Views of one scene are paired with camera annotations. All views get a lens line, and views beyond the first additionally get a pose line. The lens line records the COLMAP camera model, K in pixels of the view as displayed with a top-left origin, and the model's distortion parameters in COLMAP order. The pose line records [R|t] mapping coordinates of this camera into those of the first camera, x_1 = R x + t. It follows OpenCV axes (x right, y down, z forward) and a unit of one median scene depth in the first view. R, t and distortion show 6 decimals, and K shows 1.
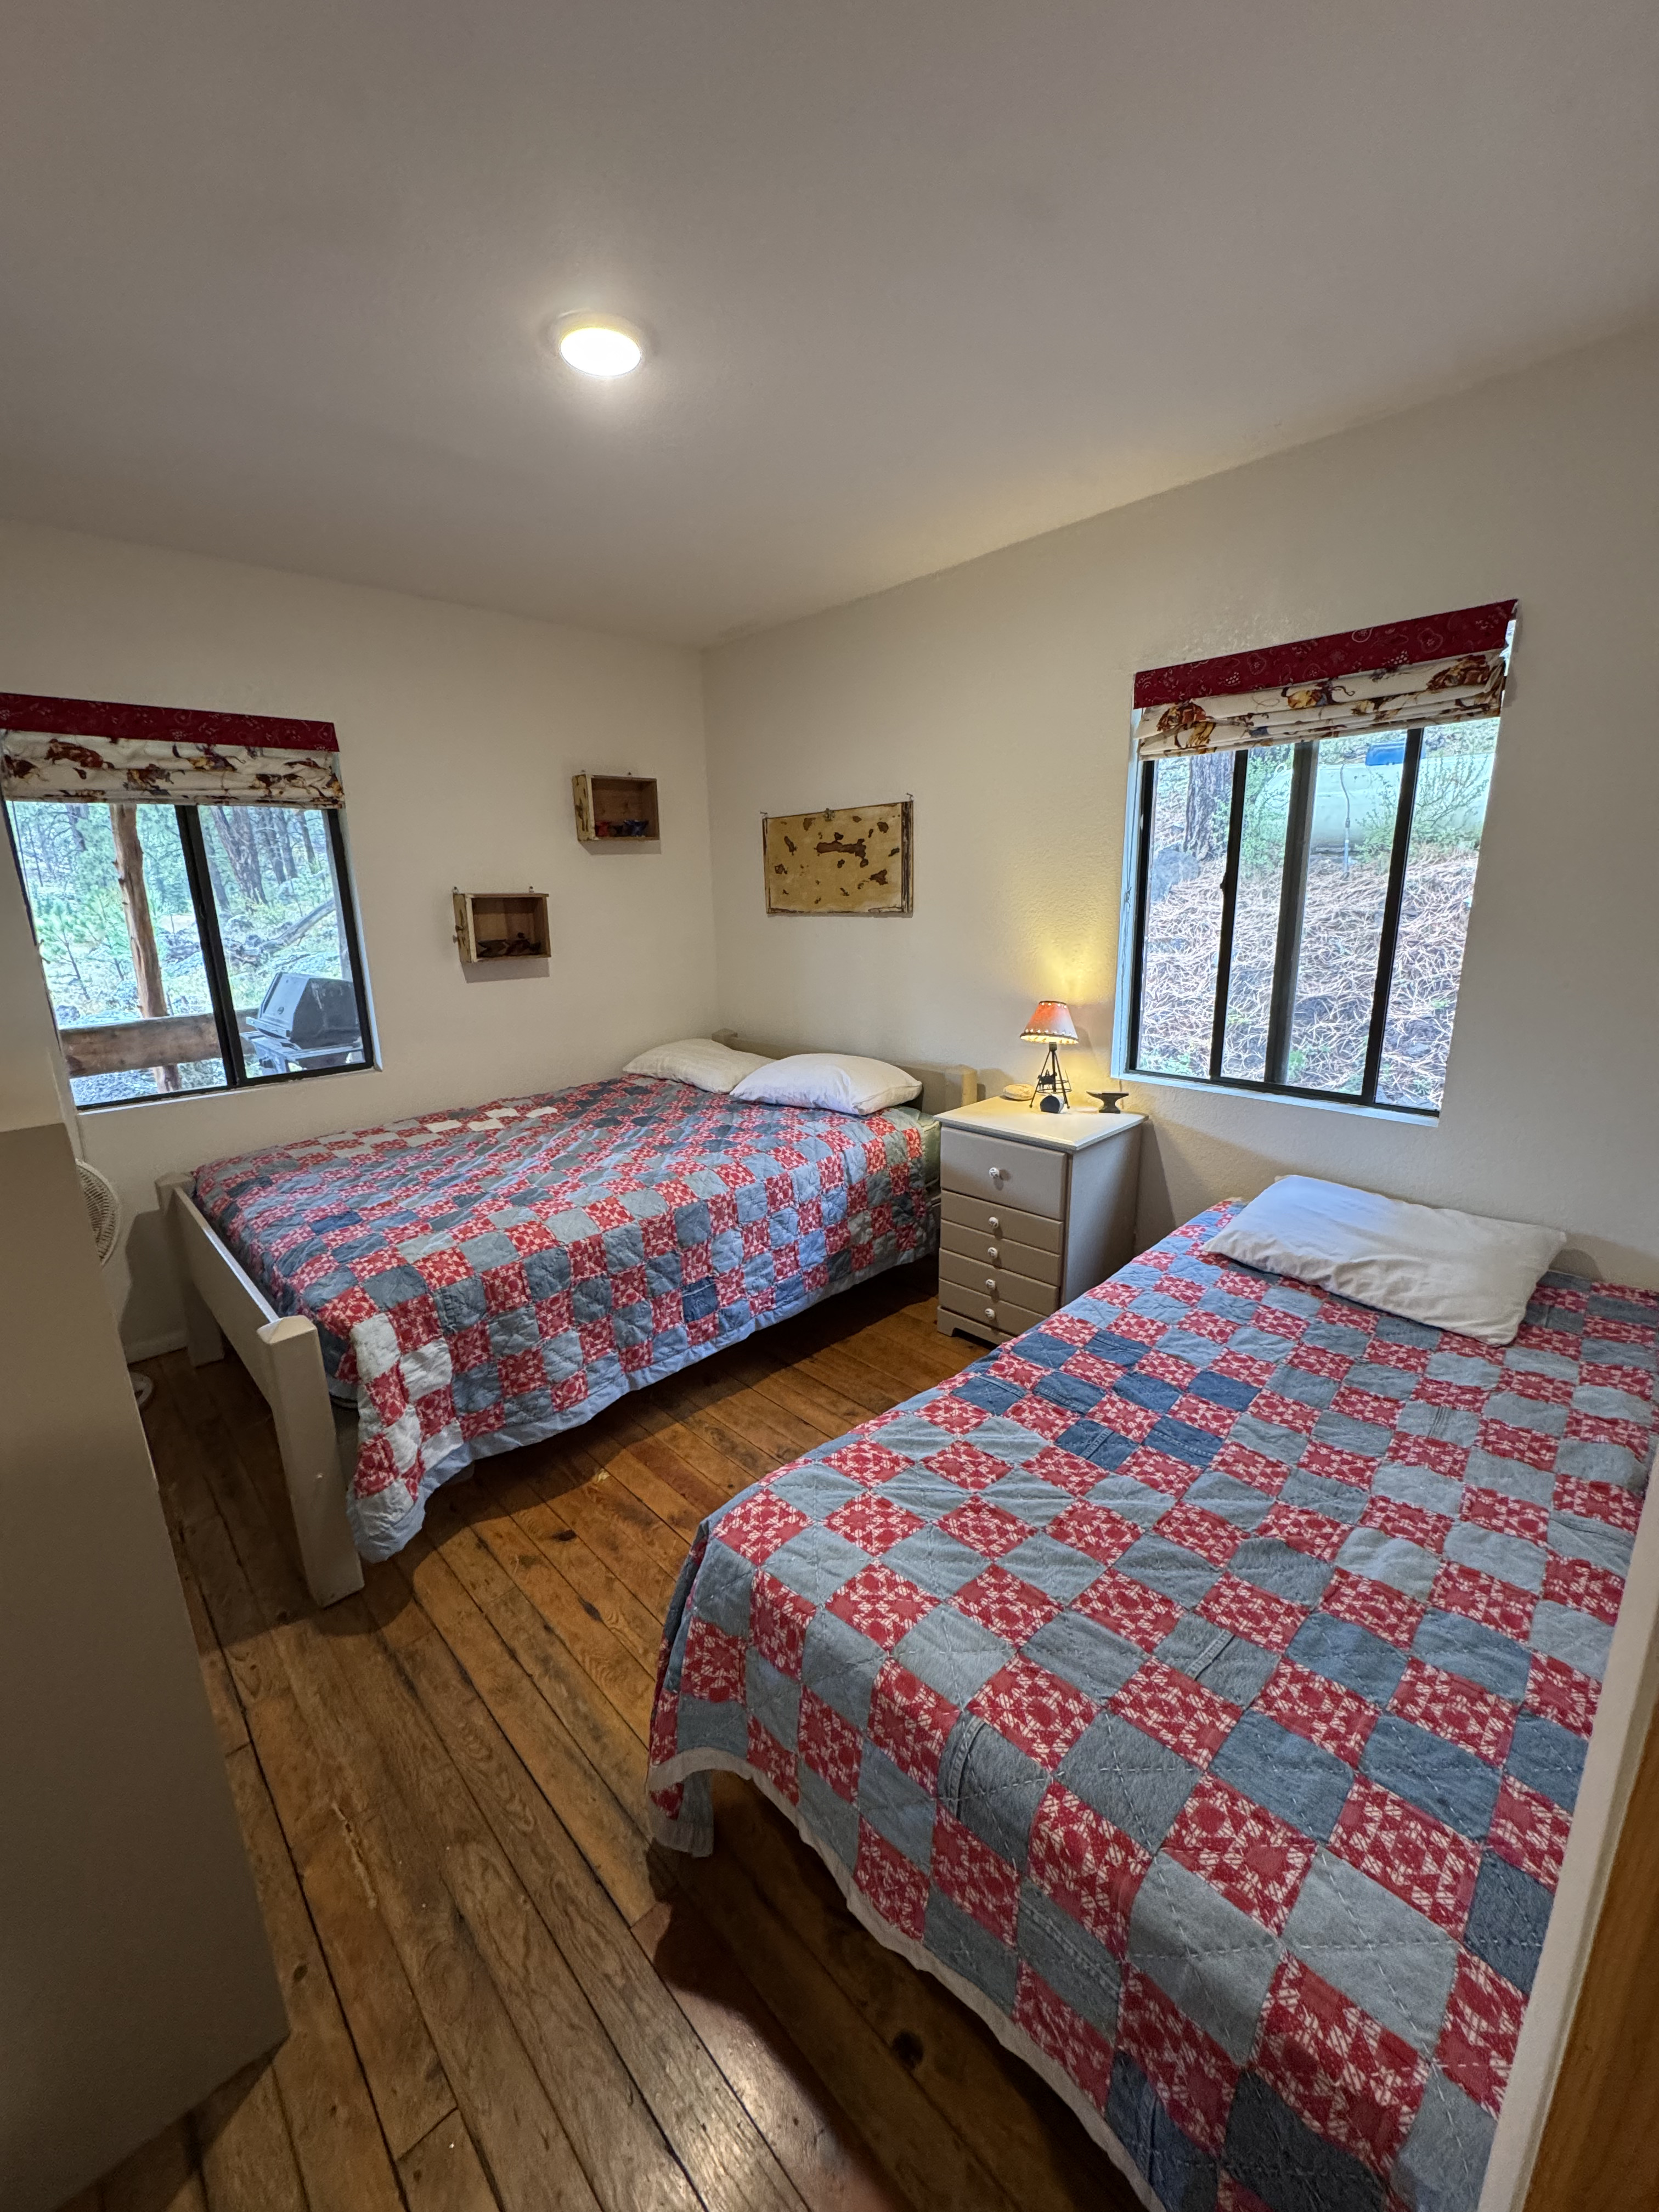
lens RADIAL K [[886.4, 0, 829.2], [0, 886.4, 1103.7], [0, 0, 1]] dist [-0.002763, 0.000132]
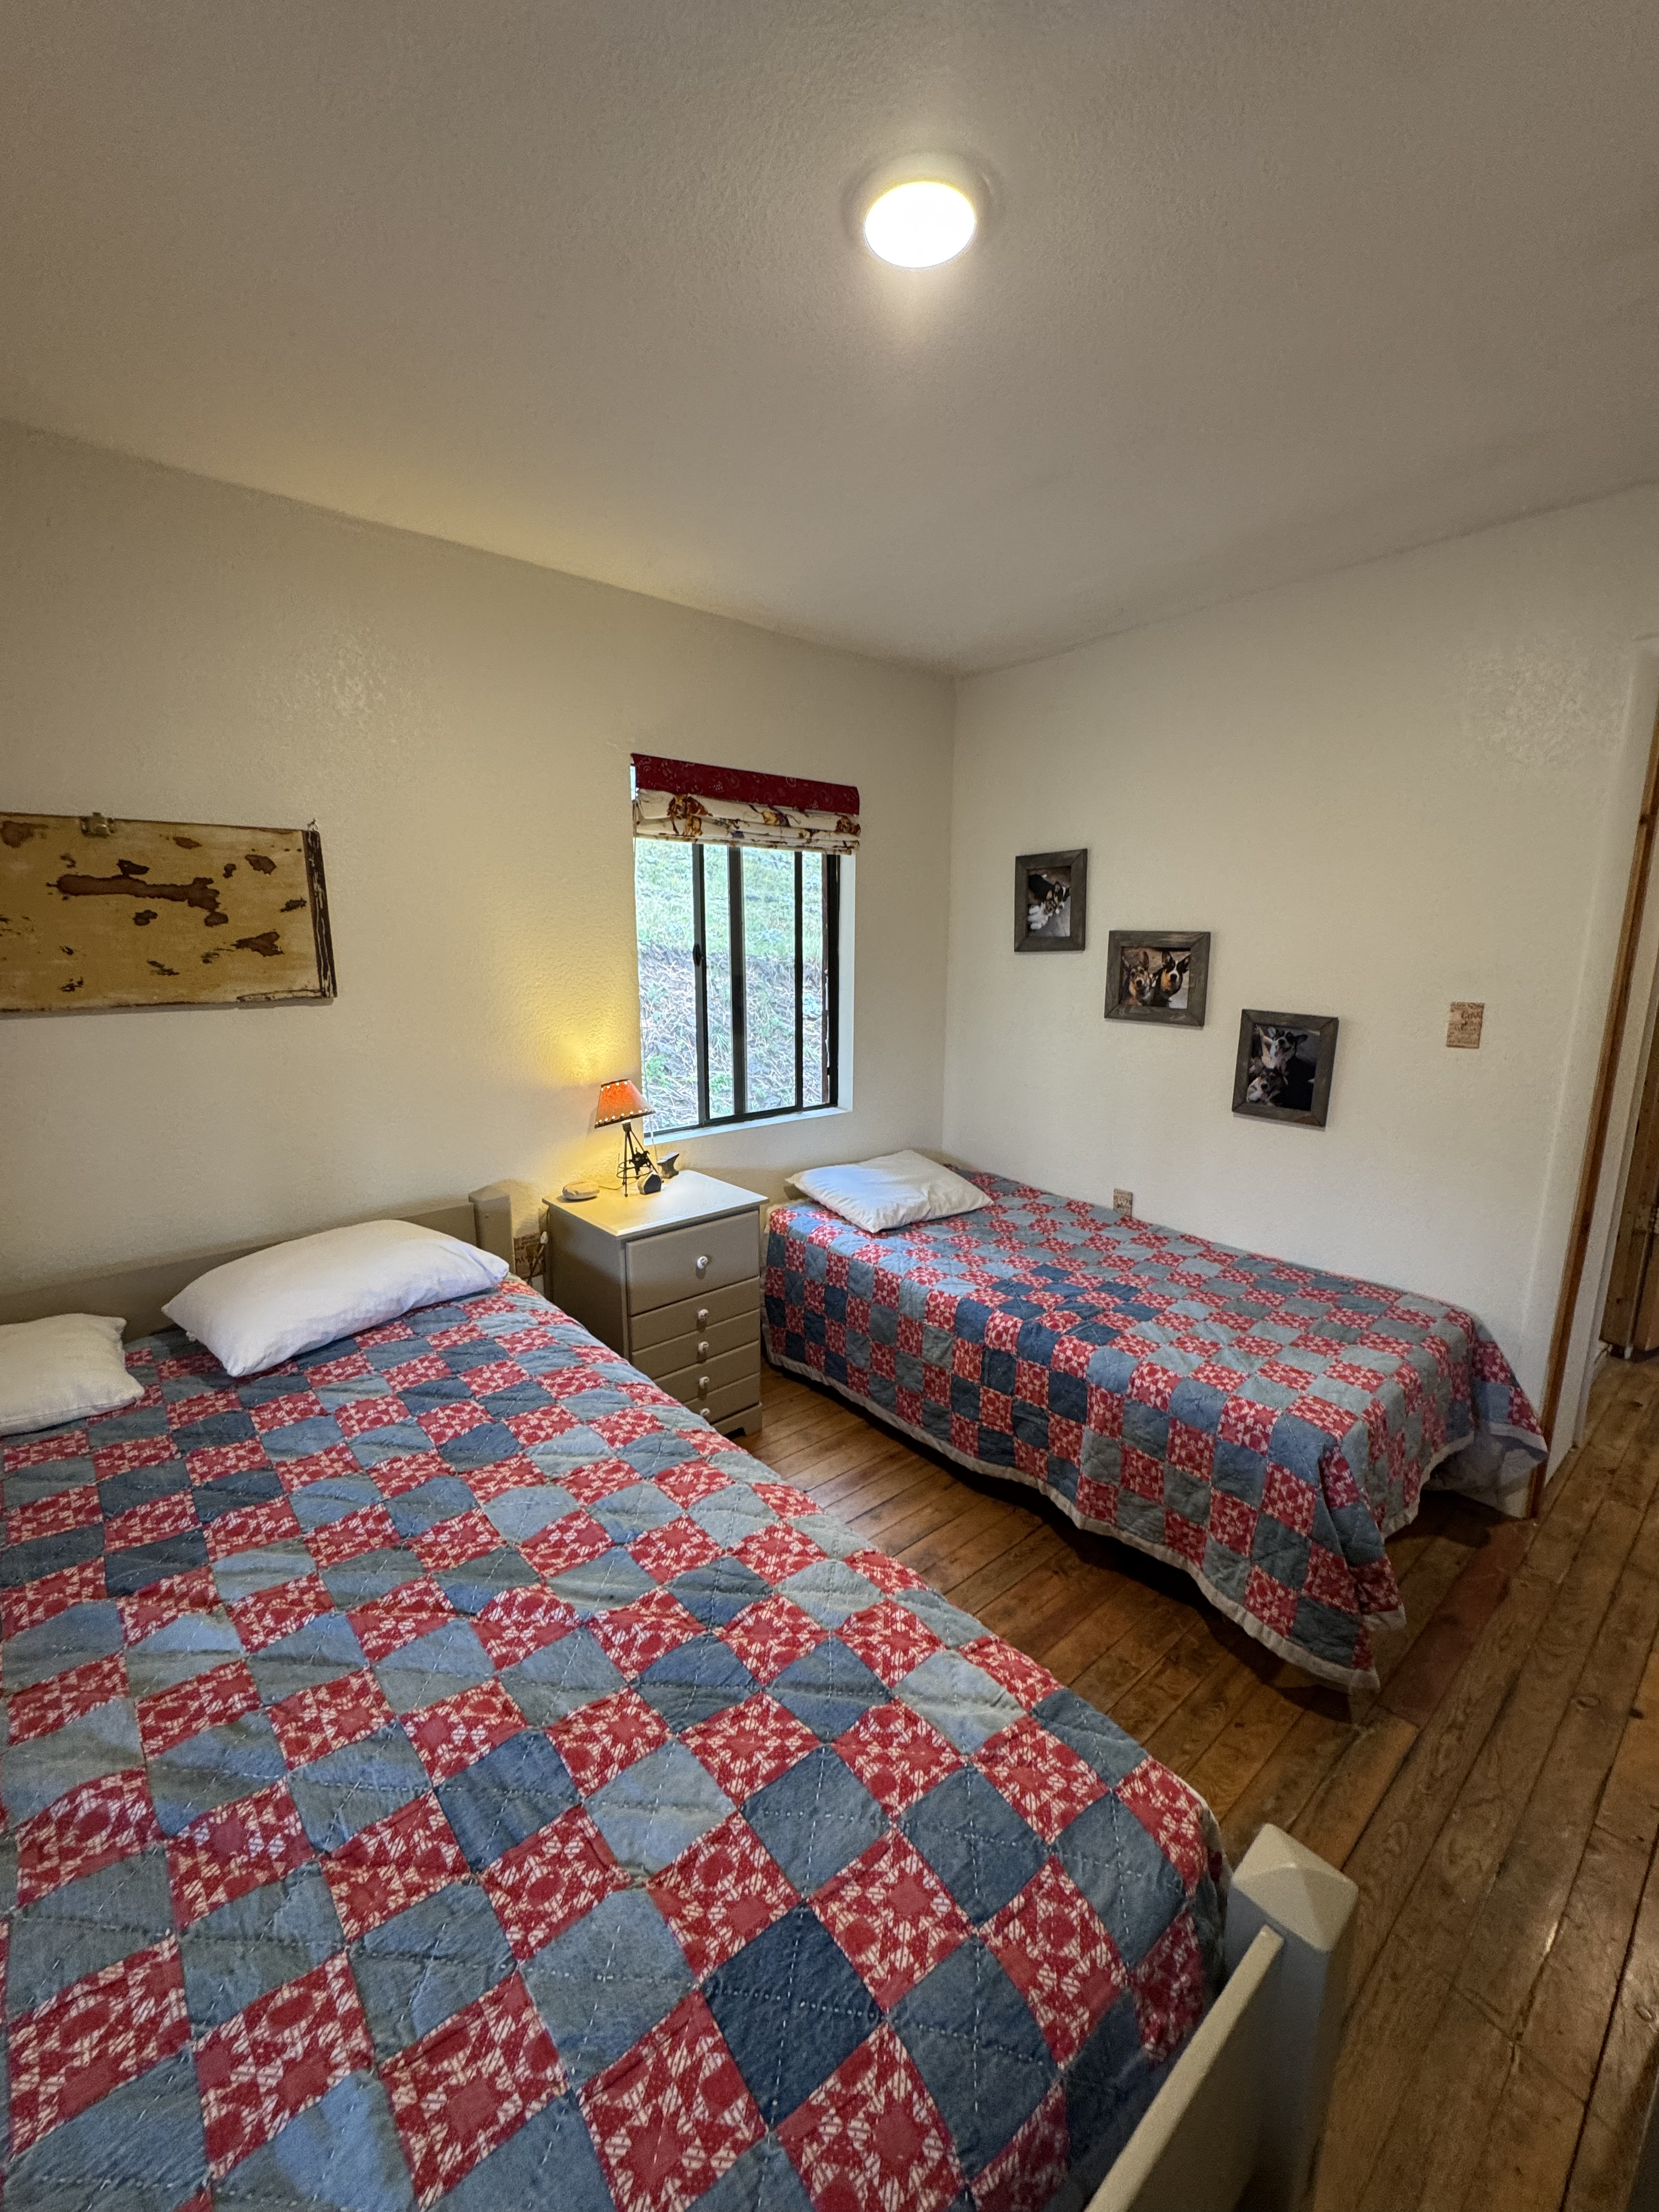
lens RADIAL K [[886.4, 0, 829.2], [0, 886.4, 1103.7], [0, 0, 1]] dist [-0.002763, 0.000132]
pose [[0.051921, -0.169284, 0.984199, -0.944409], [0.231955, 0.960620, 0.152992, -0.262667], [-0.971340, 0.220347, 0.089143, 1.017290]]
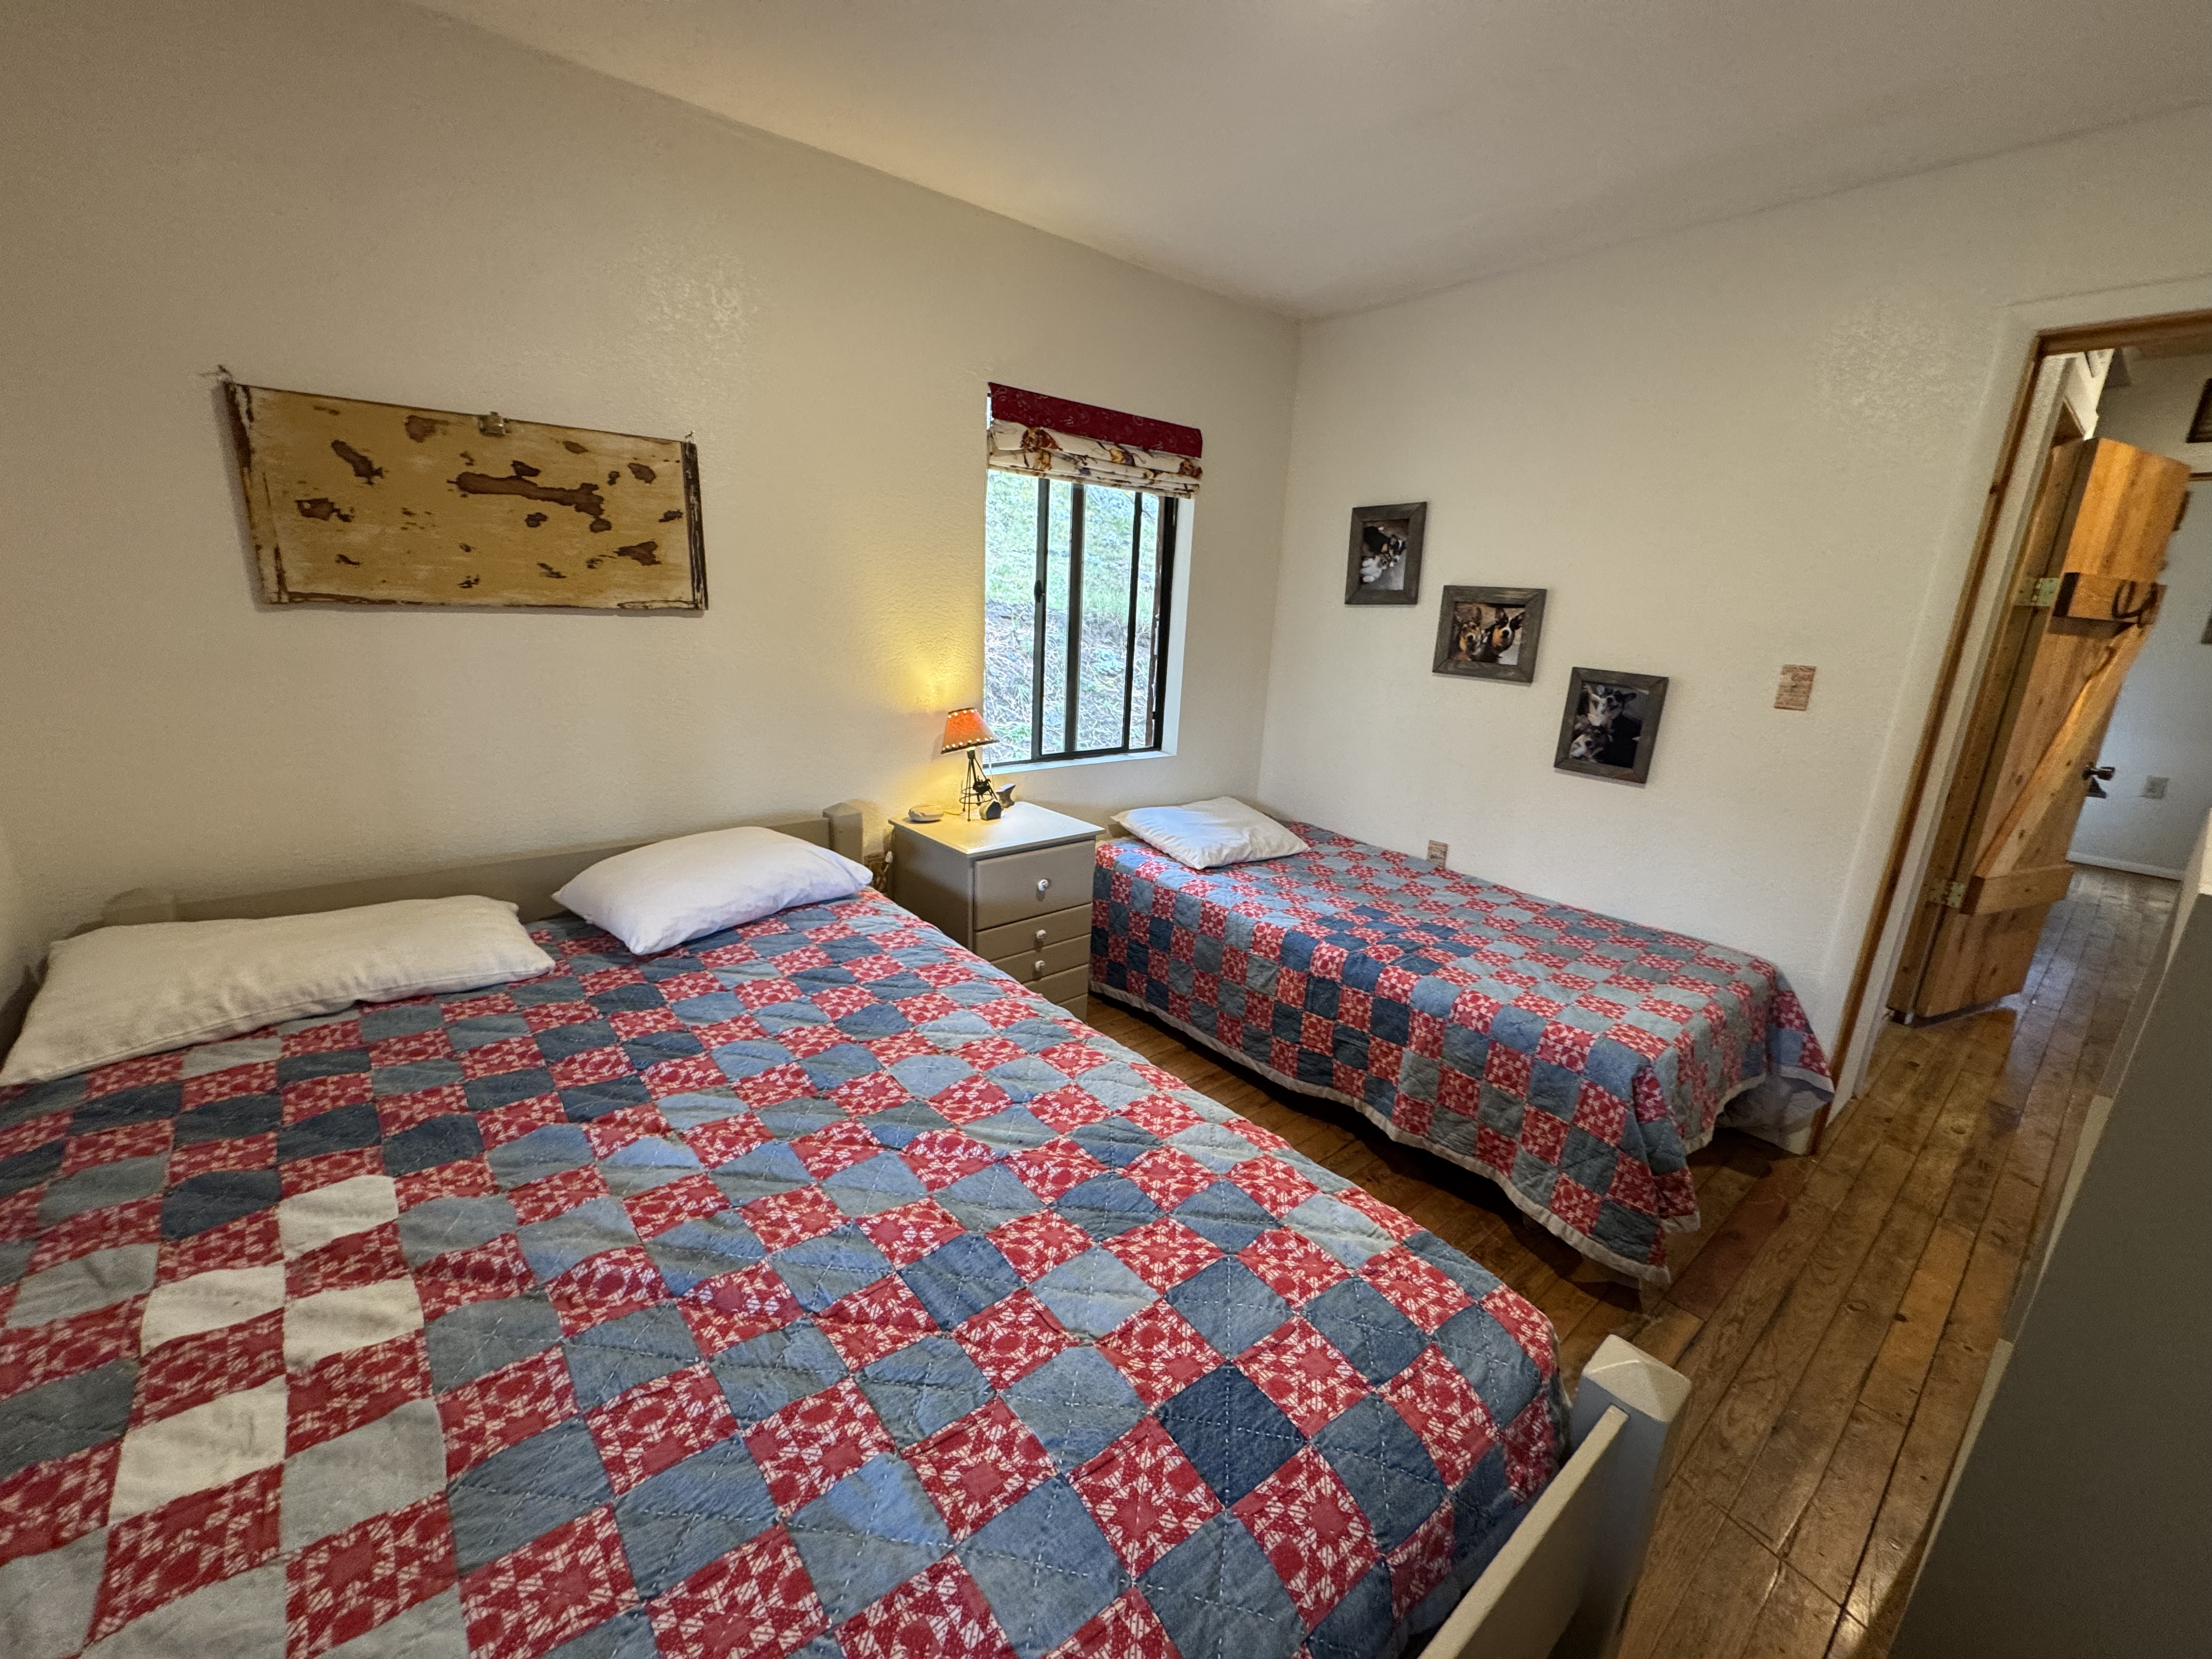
lens RADIAL K [[889.5, 0, 1103.2], [0, 889.5, 831.1], [0, 0, 1]] dist [-0.001051, -0.000767]
pose [[0.062284, -0.234228, 0.970185, -1.013986], [0.189462, 0.957171, 0.218923, -0.245302], [-0.979911, 0.170178, 0.103993, 1.115735]]
